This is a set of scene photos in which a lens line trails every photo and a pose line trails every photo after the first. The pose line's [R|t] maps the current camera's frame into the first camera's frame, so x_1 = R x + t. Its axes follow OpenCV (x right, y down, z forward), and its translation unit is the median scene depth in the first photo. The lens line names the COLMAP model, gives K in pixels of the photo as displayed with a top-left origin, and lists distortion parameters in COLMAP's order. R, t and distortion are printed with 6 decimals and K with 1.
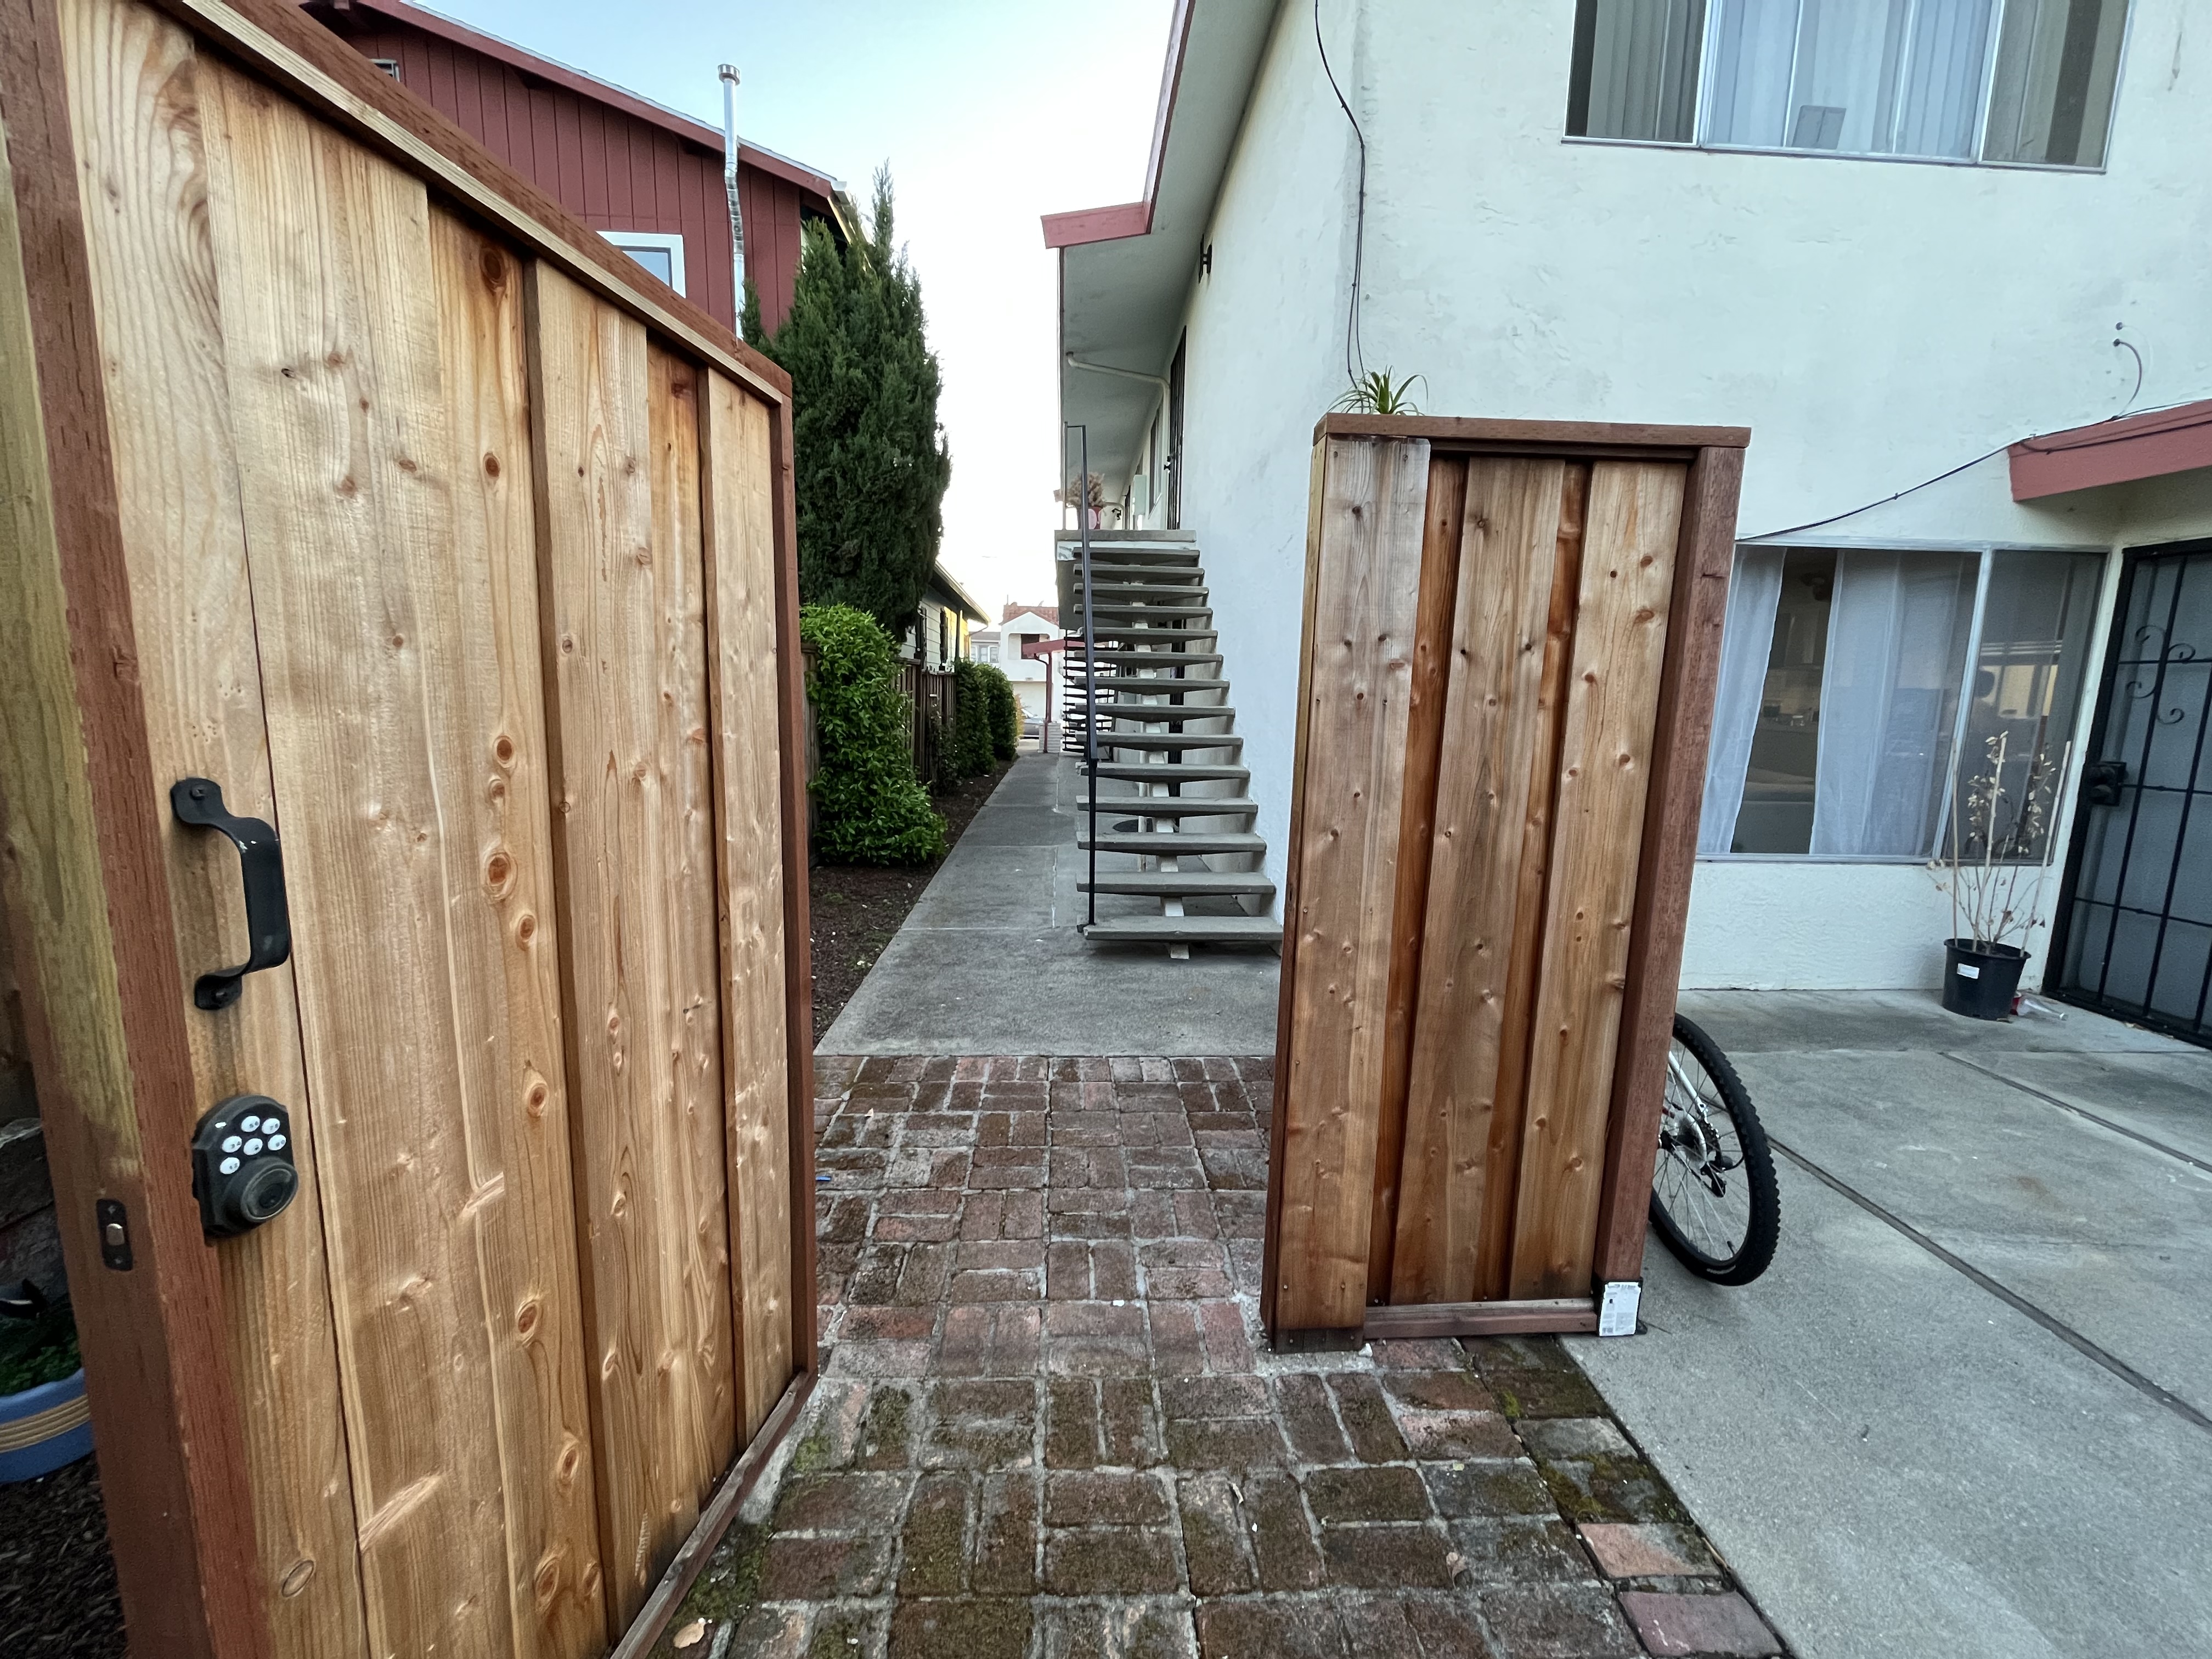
lens RADIAL K [[888.3, 0, 1102.2], [0, 888.3, 821.6], [0, 0, 1]] dist [-0.003460, -0.000339]
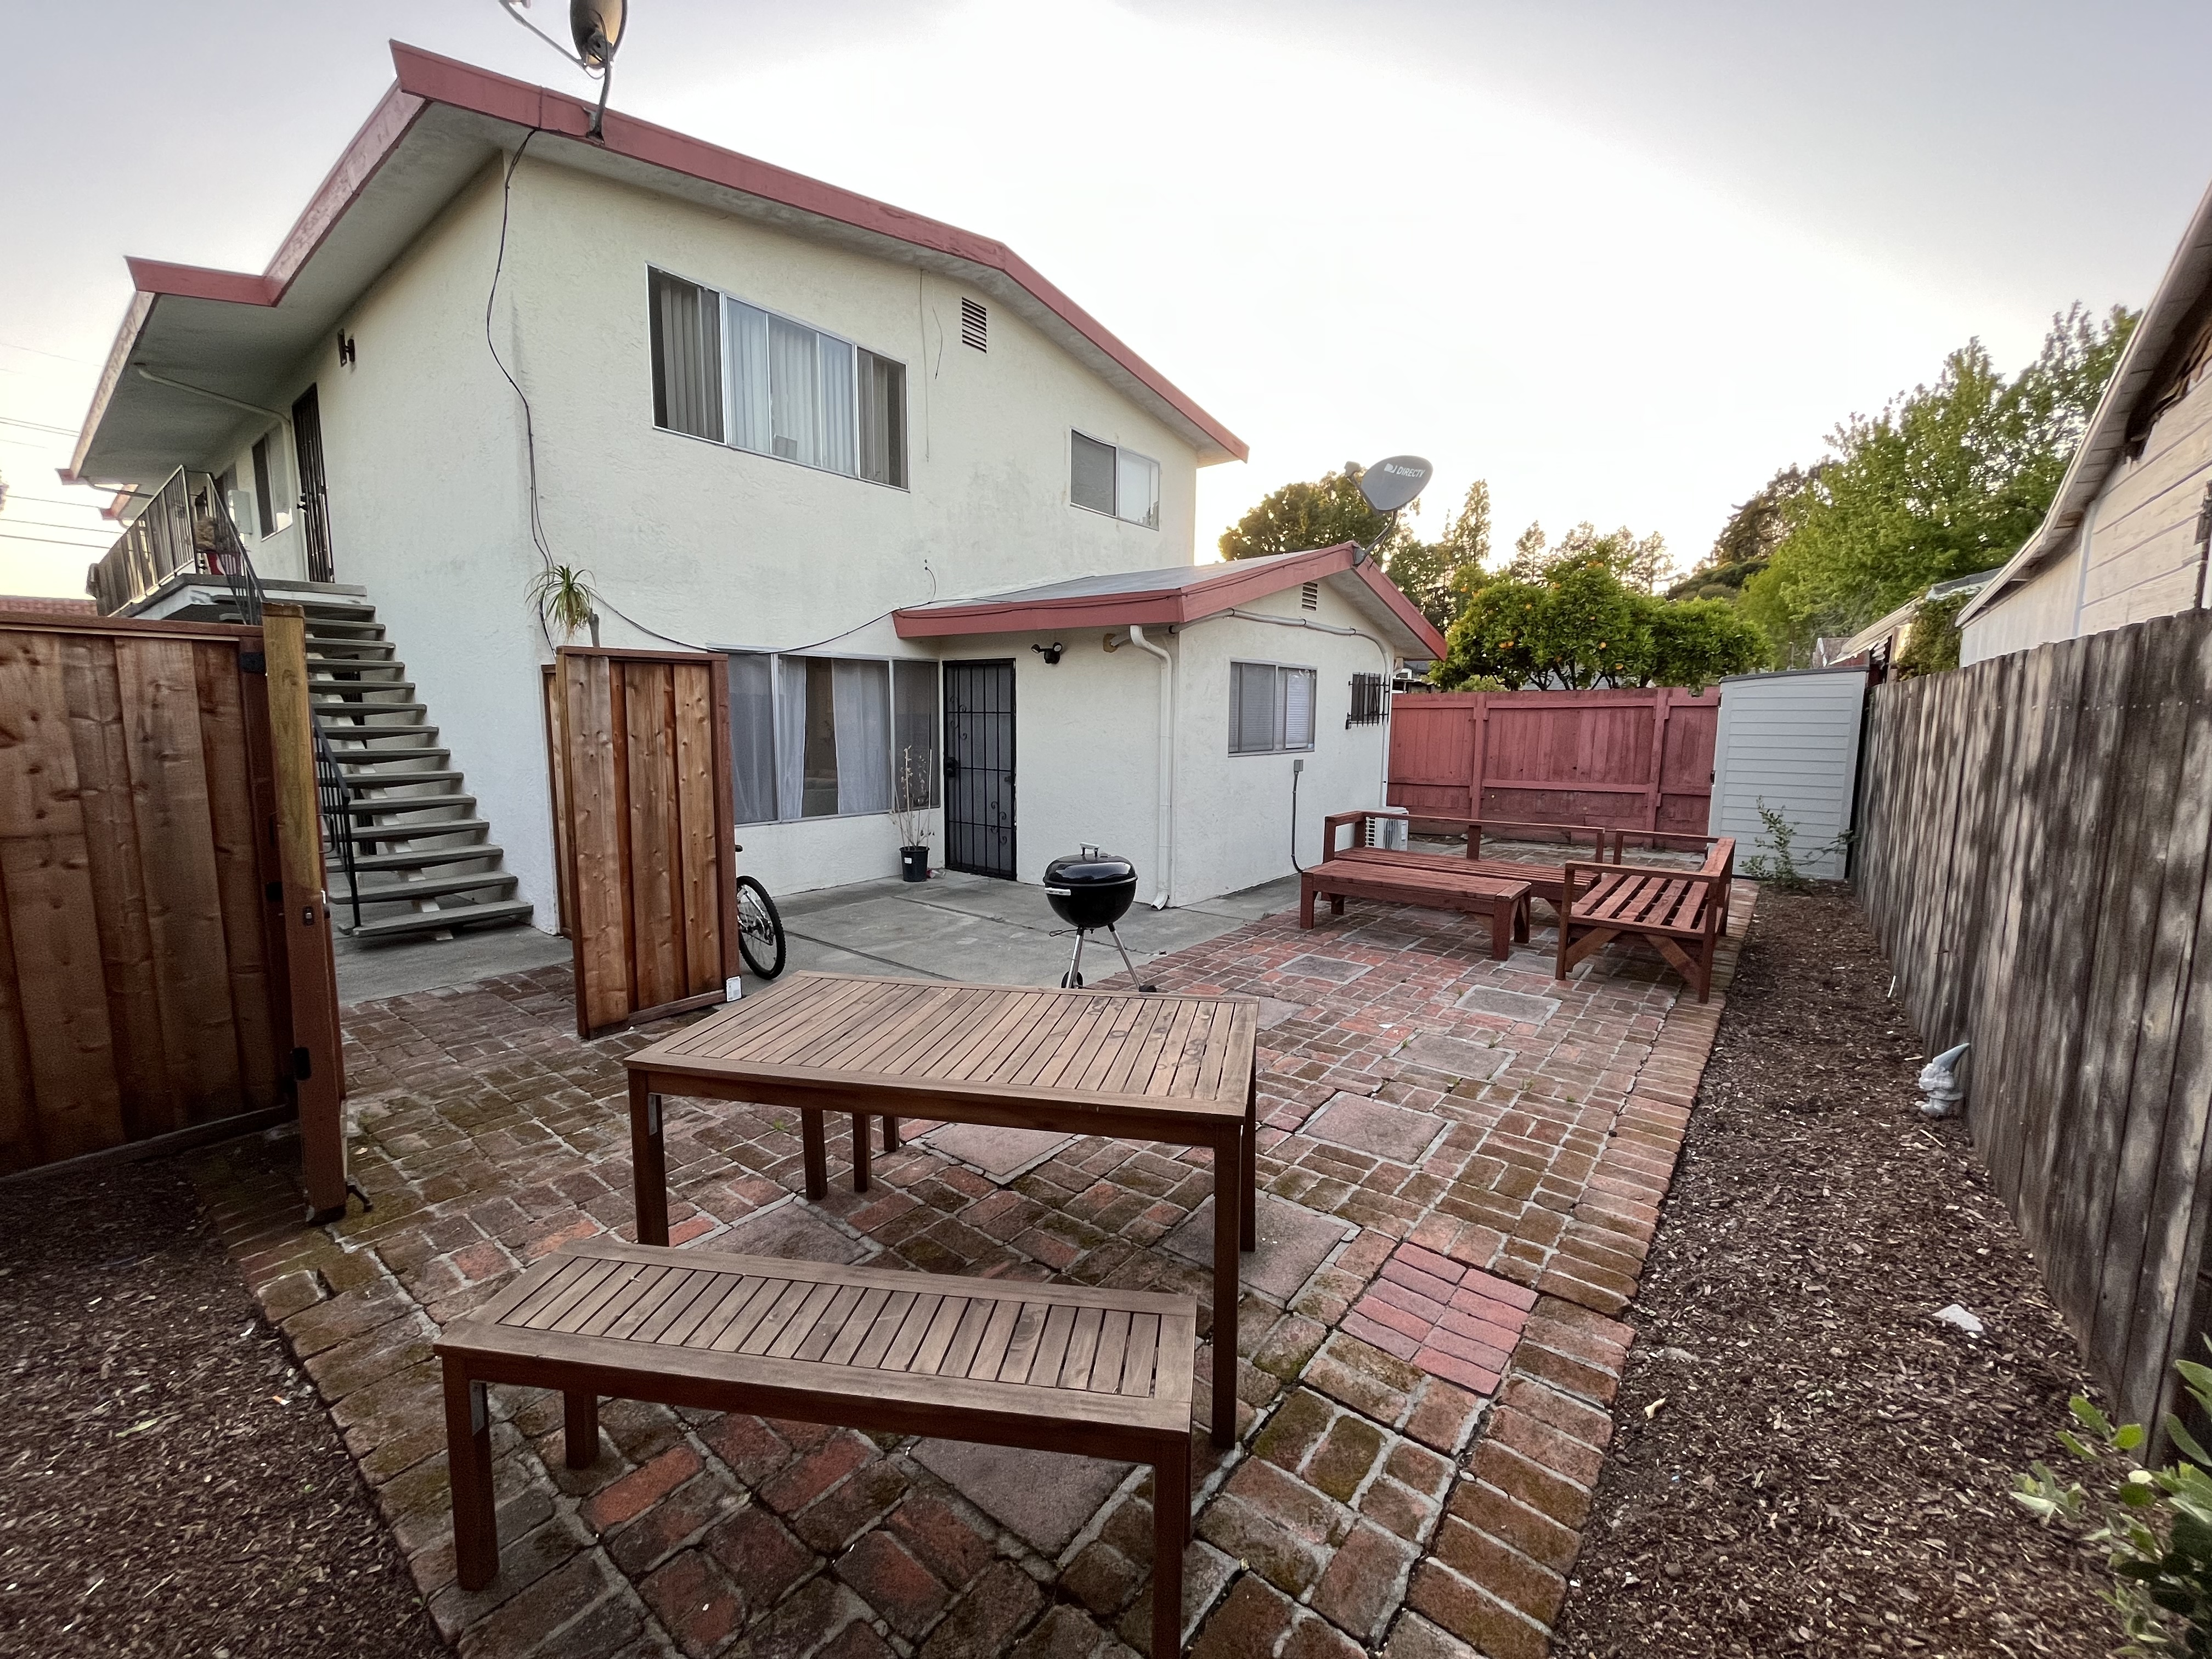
lens RADIAL K [[888.3, 0, 1102.2], [0, 888.3, 821.6], [0, 0, 1]] dist [-0.003460, -0.000339]
pose [[0.654826, -0.106947, 0.748175, -0.501183], [0.118172, 0.992250, 0.038409, 0.088962], [-0.746484, 0.063262, 0.662389, -1.308055]]
